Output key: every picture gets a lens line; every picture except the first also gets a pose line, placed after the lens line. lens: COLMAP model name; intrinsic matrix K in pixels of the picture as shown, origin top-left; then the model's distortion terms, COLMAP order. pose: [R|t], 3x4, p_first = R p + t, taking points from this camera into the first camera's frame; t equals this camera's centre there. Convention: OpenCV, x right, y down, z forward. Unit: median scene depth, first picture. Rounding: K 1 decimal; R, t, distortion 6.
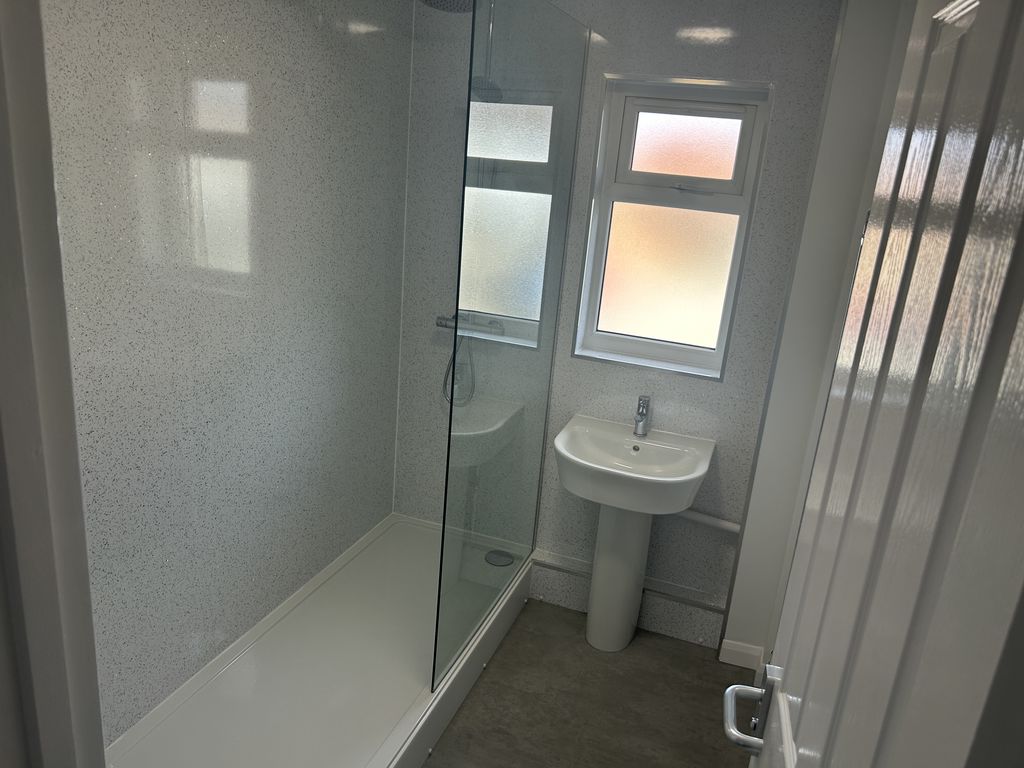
lens RADIAL K [[777.5, 0, 522.6], [0, 777.5, 389.1], [0, 0, 1]] dist [0.097567, -0.130583]
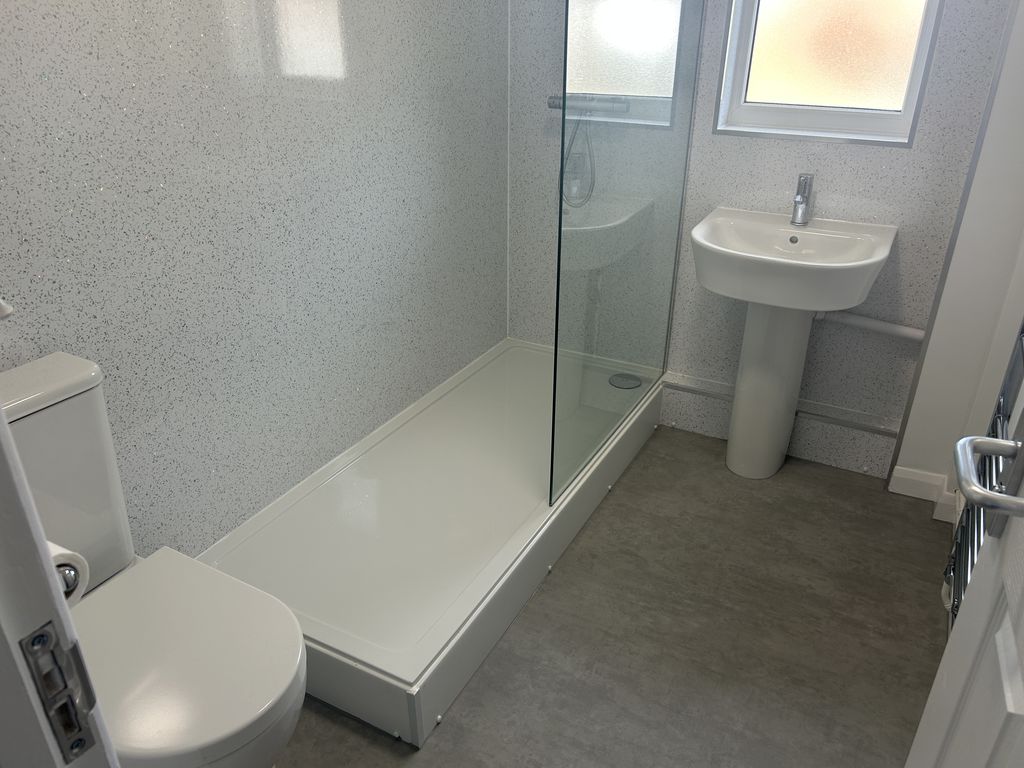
lens RADIAL K [[773.2, 0, 516.1], [0, 773.2, 387.6], [0, 0, 1]] dist [0.082524, -0.129289]
pose [[0.985364, -0.003613, -0.170423, -0.002276], [0.029409, 0.988387, 0.149083, 0.099865], [0.167905, -0.151913, 0.974028, 0.130566]]
